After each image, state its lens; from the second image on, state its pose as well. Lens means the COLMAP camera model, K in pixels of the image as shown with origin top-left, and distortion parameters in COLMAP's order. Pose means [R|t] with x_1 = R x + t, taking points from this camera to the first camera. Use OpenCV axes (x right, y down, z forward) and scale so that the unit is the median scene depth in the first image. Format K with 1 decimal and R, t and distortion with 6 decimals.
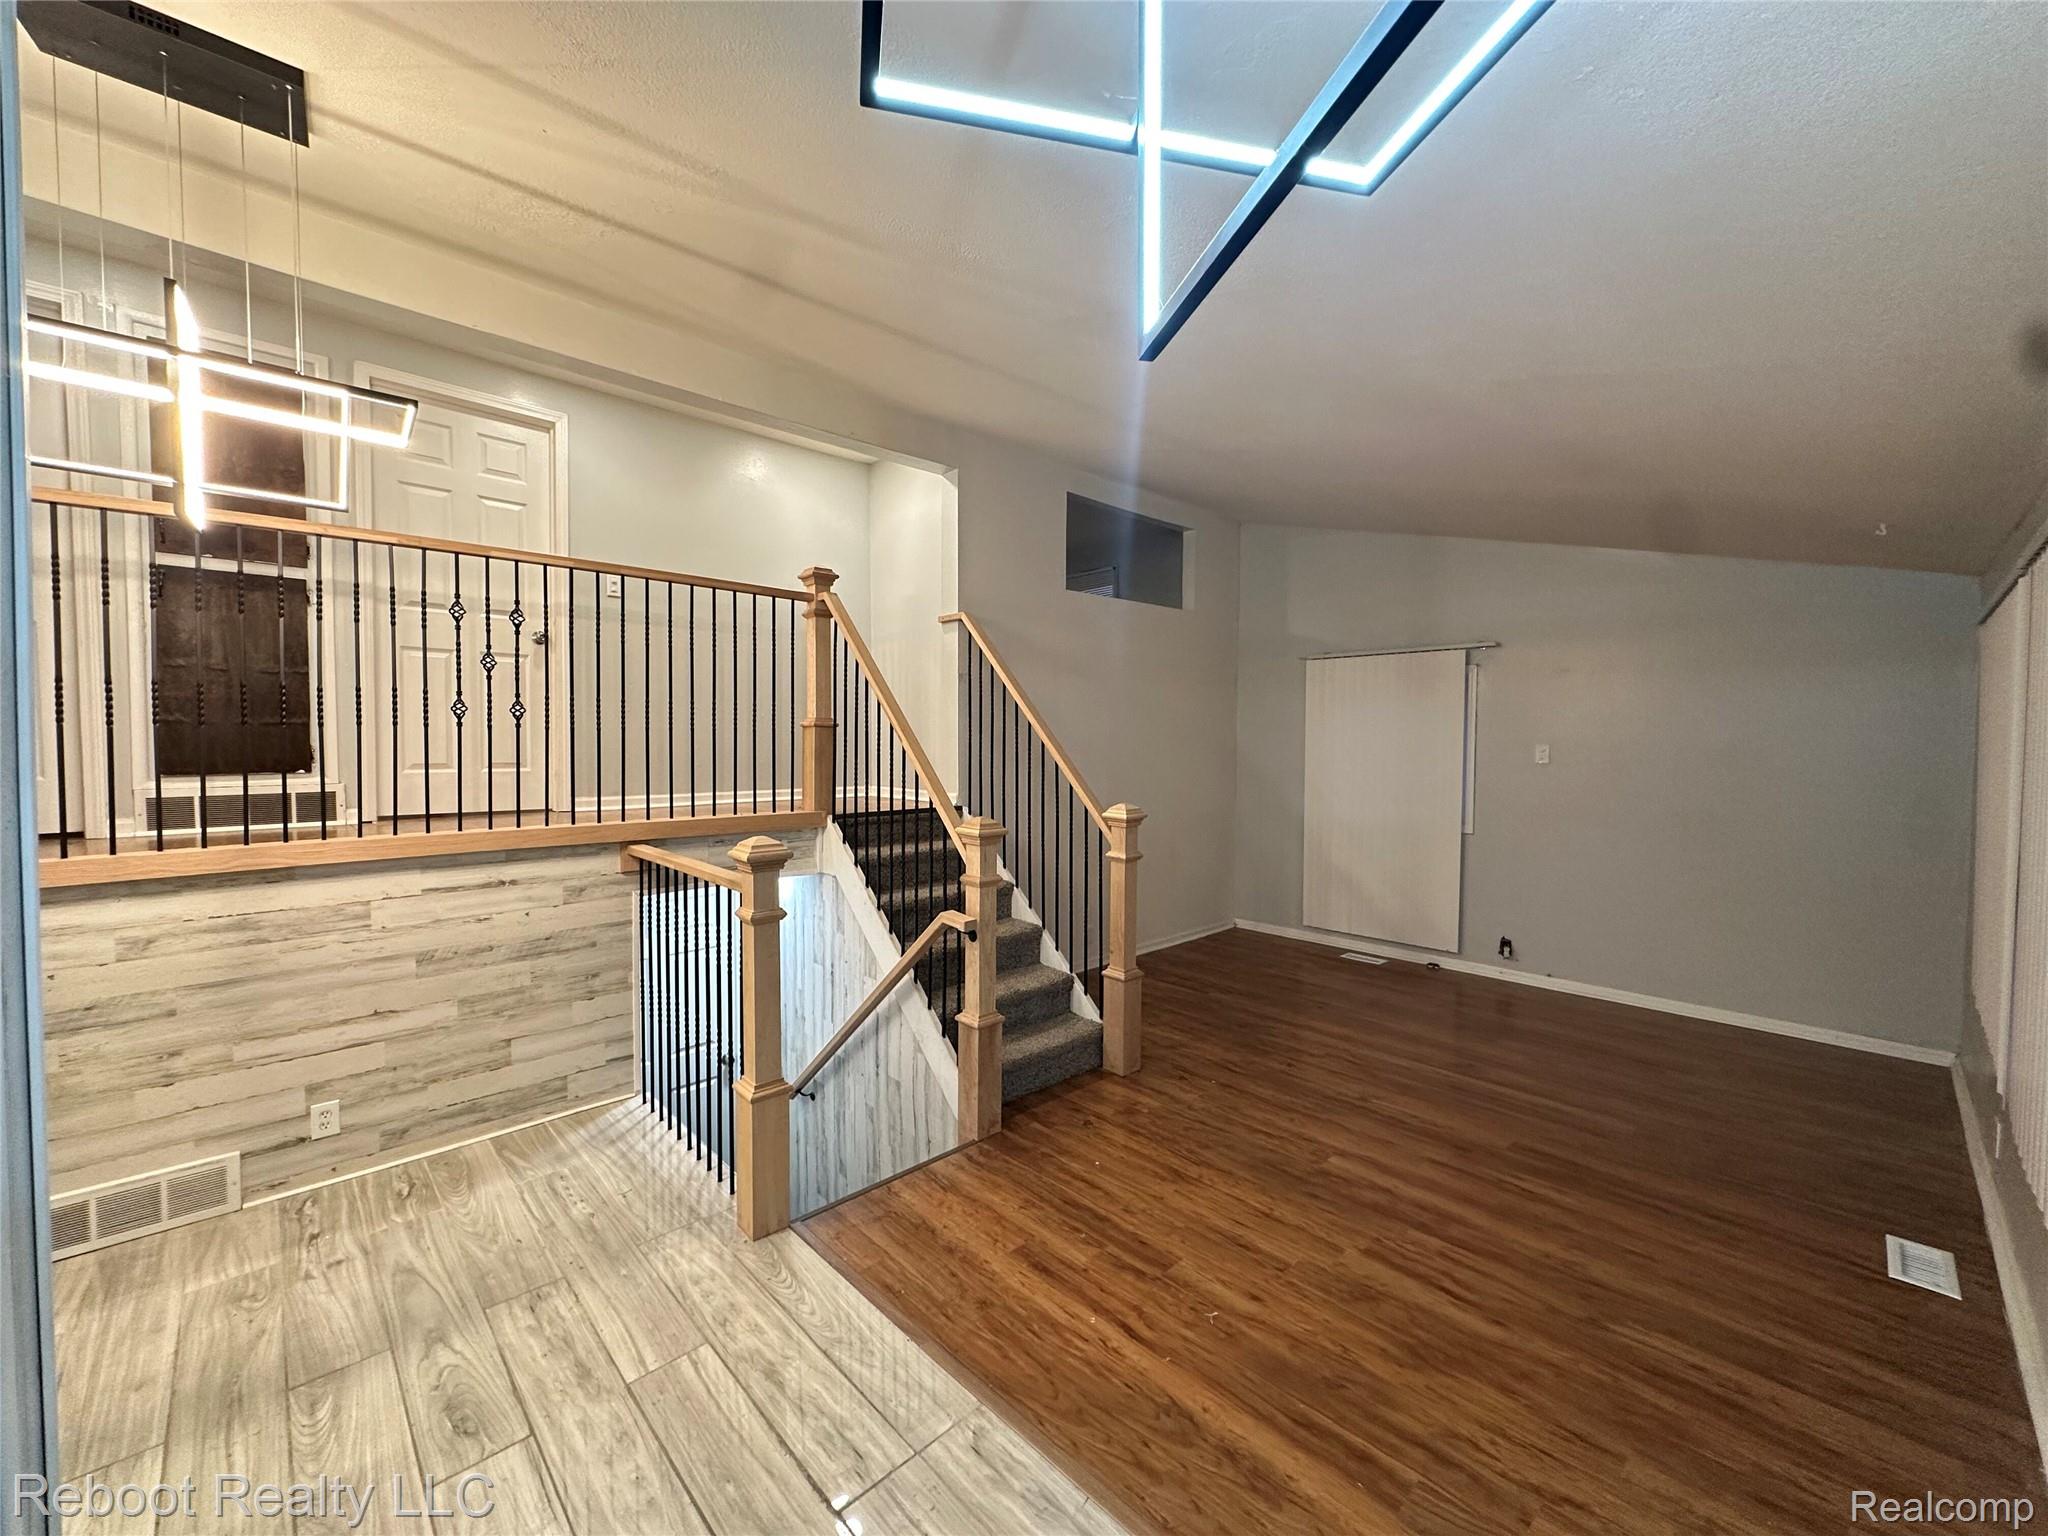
lens RADIAL K [[814.7, 0, 1021.2], [0, 814.7, 767.3], [0, 0, 1]] dist [-0.003137, 0.000623]
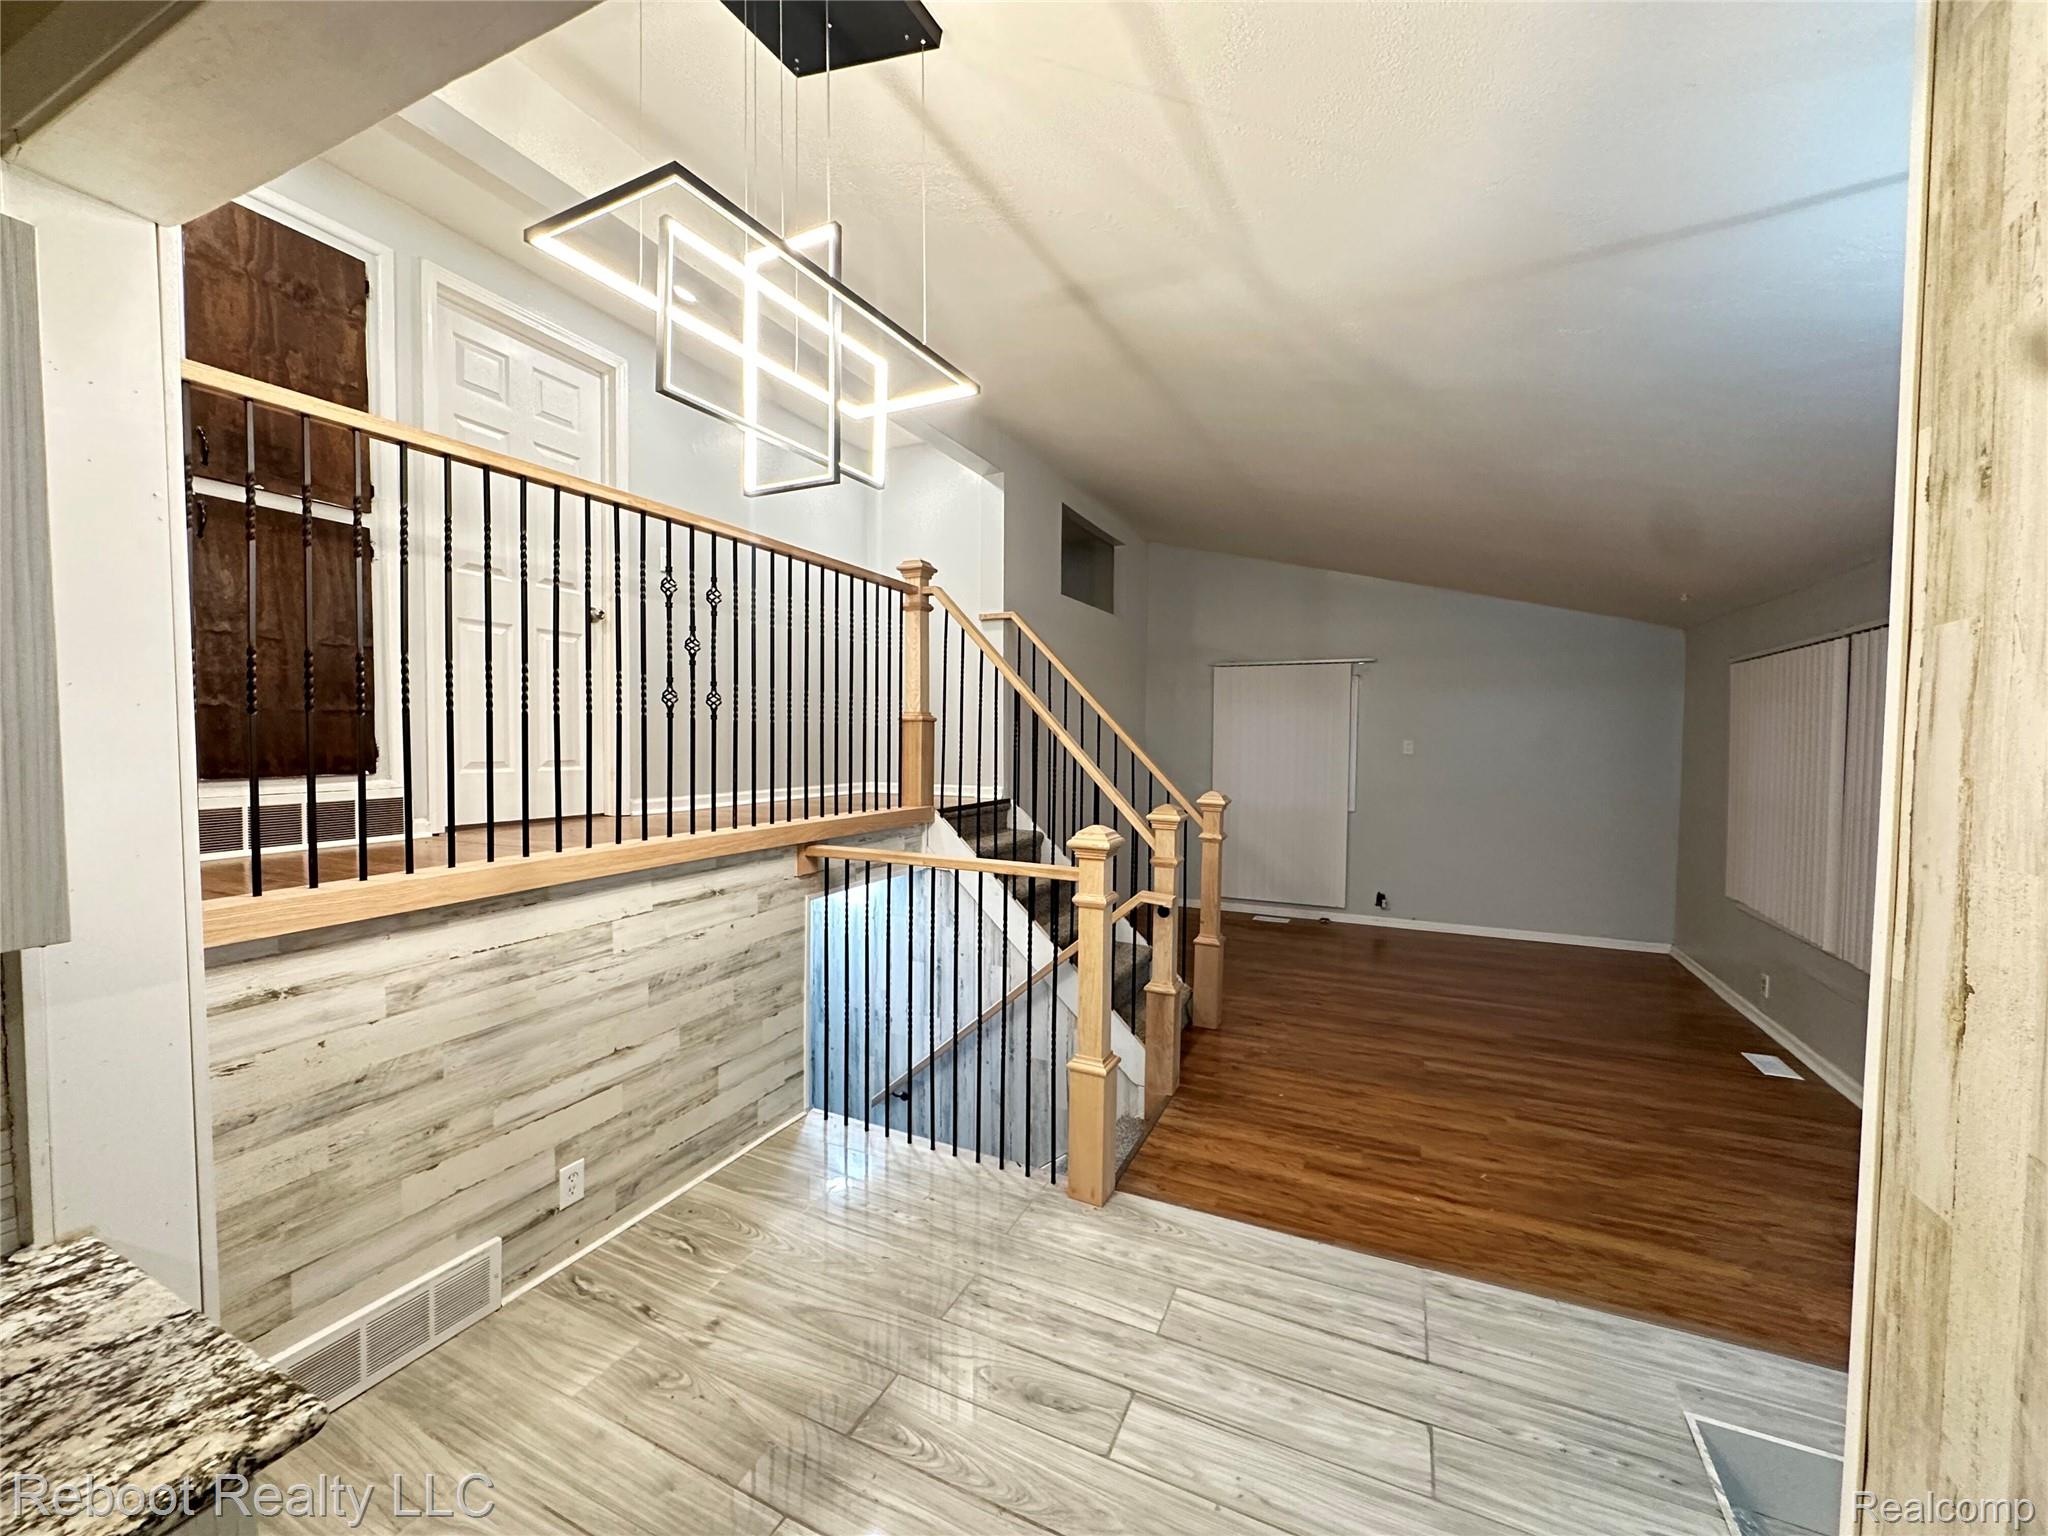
lens RADIAL K [[814.7, 0, 1019.8], [0, 814.7, 768.2], [0, 0, 1]] dist [-0.003137, 0.000623]
pose [[0.930465, -0.012335, 0.366173, -0.632792], [0.010623, 0.999921, 0.006691, 0.002413], [-0.366227, -0.002336, 0.930523, 0.042095]]
